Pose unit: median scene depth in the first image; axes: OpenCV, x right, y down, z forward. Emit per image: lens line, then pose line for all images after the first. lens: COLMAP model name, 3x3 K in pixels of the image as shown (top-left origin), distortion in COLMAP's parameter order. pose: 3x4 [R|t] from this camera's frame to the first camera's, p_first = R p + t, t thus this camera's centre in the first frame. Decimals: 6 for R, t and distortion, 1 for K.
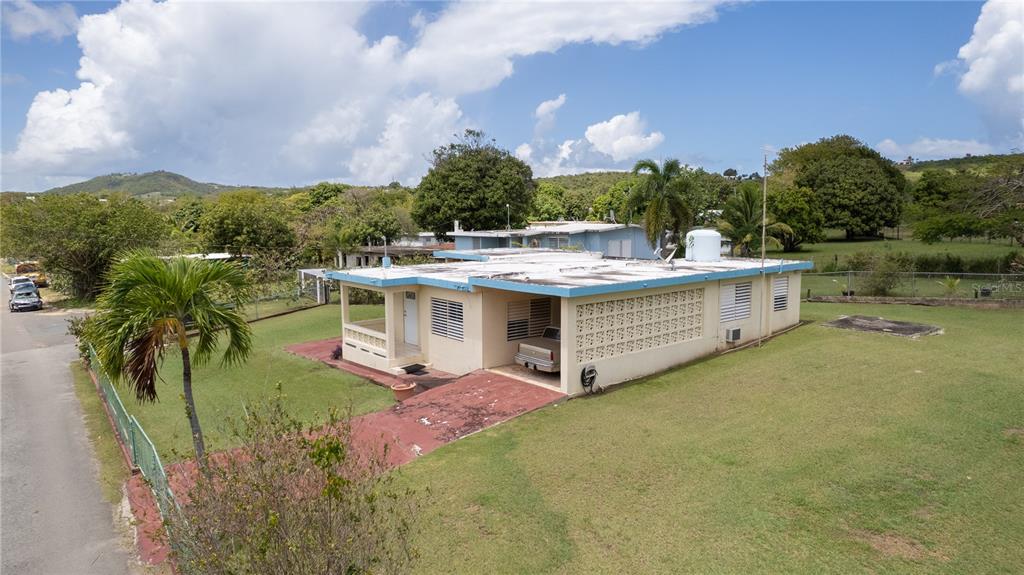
lens RADIAL K [[651.6, 0, 512.2], [0, 651.6, 283.3], [0, 0, 1]] dist [-0.034276, 0.017016]
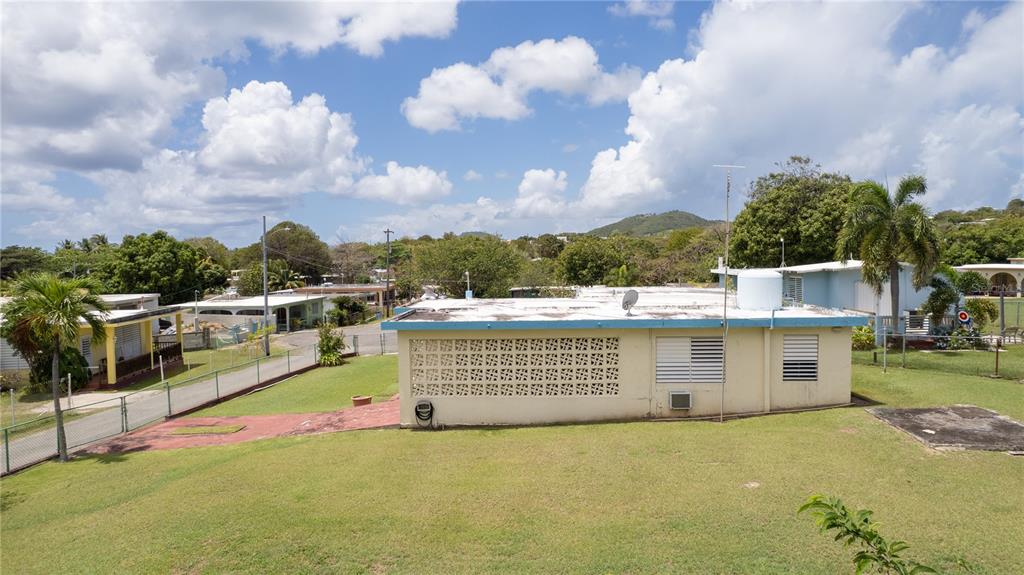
lens RADIAL K [[651.6, 0, 512.8], [0, 651.6, 281.9], [0, 0, 1]] dist [-0.034276, 0.017016]
pose [[0.732626, 0.023671, -0.680220, 0.333214], [-0.061316, 0.997627, -0.031323, -0.013539], [0.677864, 0.064656, 0.732339, 0.116301]]
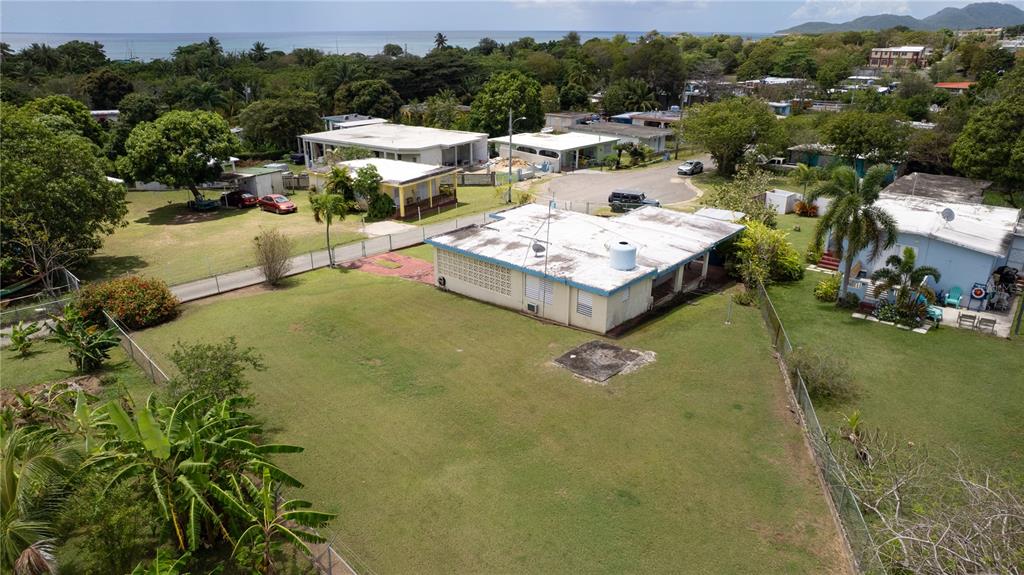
lens RADIAL K [[651.6, 0, 504.8], [0, 651.6, 295.2], [0, 0, 1]] dist [-0.034276, 0.017016]
pose [[0.169852, 0.373086, -0.912117, 0.789877], [-0.107521, 0.927056, 0.359174, -0.227345], [0.979586, 0.037066, 0.197577, 0.279592]]
